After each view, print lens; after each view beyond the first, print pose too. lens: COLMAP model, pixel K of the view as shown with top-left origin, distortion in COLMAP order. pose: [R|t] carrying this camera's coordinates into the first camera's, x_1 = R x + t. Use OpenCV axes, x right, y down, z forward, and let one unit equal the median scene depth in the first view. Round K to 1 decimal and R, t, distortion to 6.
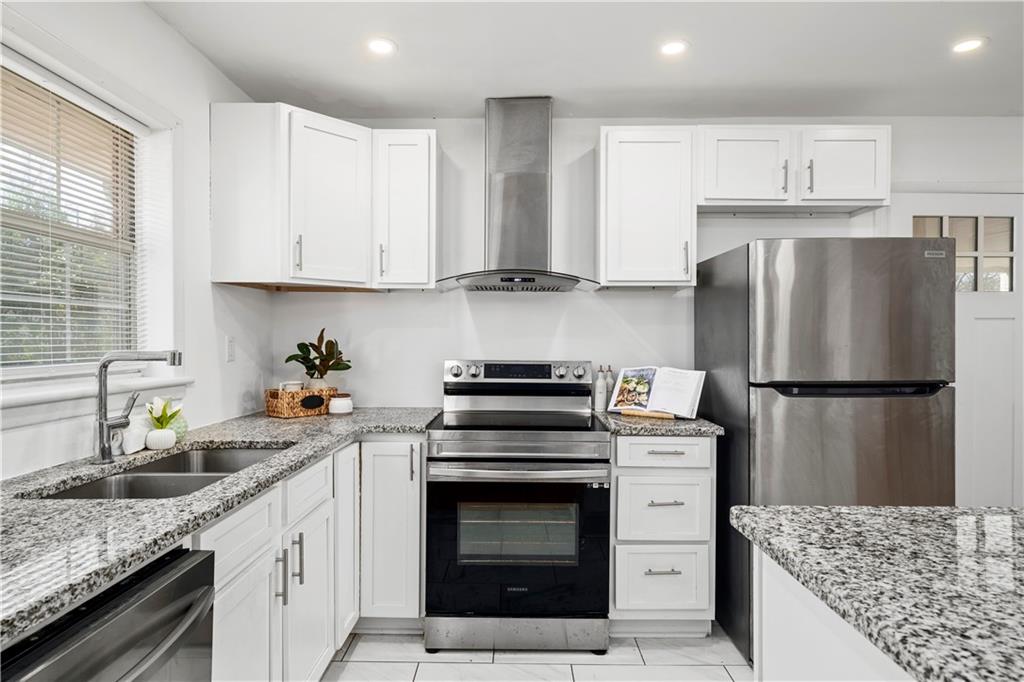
lens RADIAL K [[560.5, 0, 512.4], [0, 560.5, 345.3], [0, 0, 1]] dist [-0.002998, -0.000553]
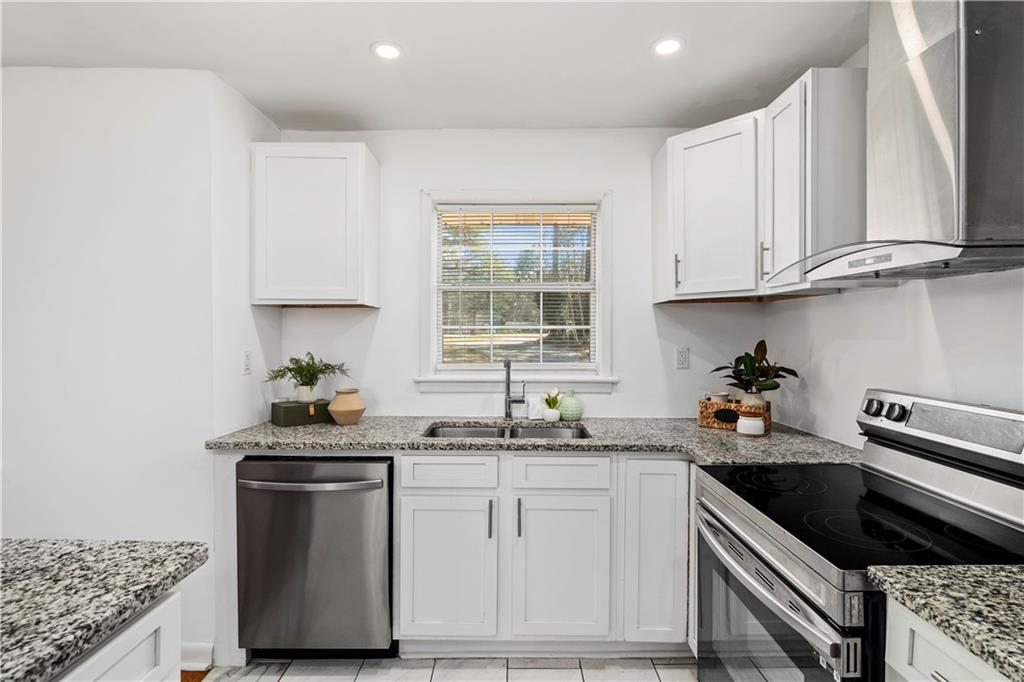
lens RADIAL K [[499.1, 0, 510.3], [0, 499.1, 335.4], [0, 0, 1]] dist [-0.001687, 0.000527]
pose [[0.001063, 0.000441, -0.999999, 0.814047], [-0.010539, 0.999944, 0.000430, -0.056238], [0.999944, 0.010539, 0.001067, 0.975258]]
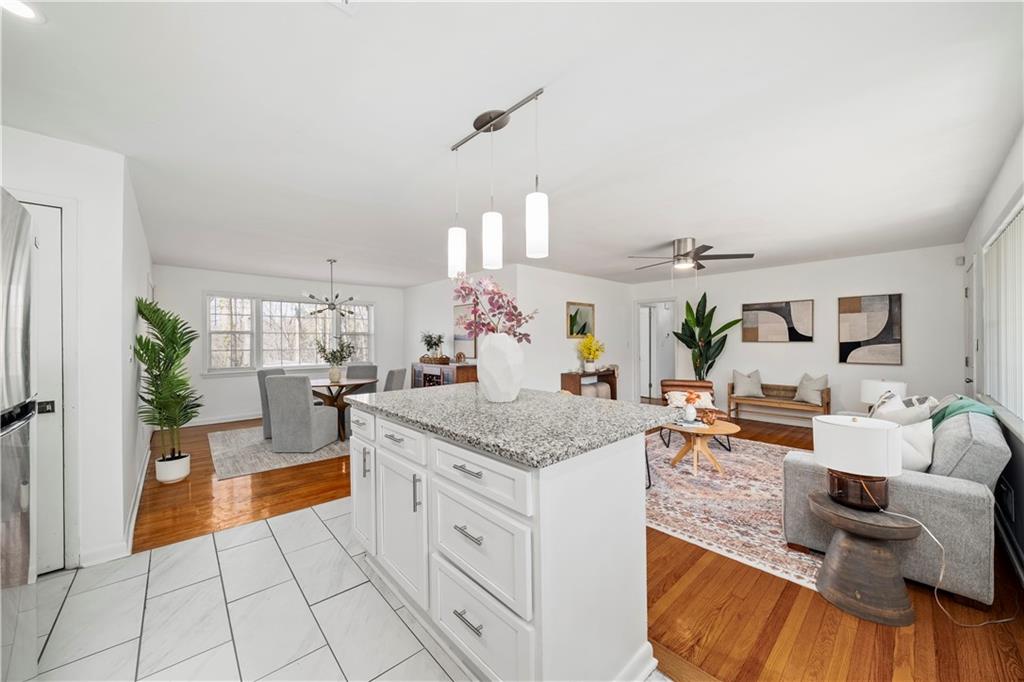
lens RADIAL K [[371.2, 0, 512.8], [0, 371.2, 342.2], [0, 0, 1]] dist [0.000320, 0.000025]
pose [[-0.680327, 0.002132, 0.732906, -0.168460], [0.011785, 0.999898, 0.008030, -0.014013], [-0.732814, 0.014100, -0.680282, 1.082142]]
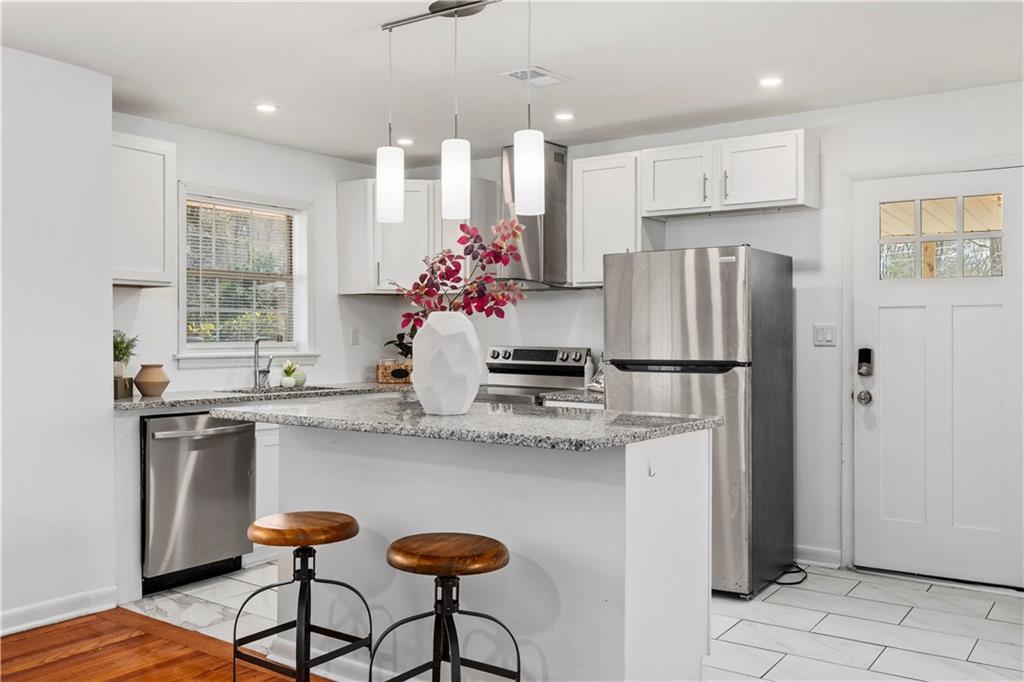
lens RADIAL K [[890.6, 0, 512.6], [0, 890.6, 336.7], [0, 0, 1]] dist [-0.049078, 0.000381]
pose [[0.818785, 0.000560, -0.574100, 1.894613], [-0.005844, 0.999956, -0.007359, 0.033719], [0.574070, 0.009380, 0.818752, -1.128889]]
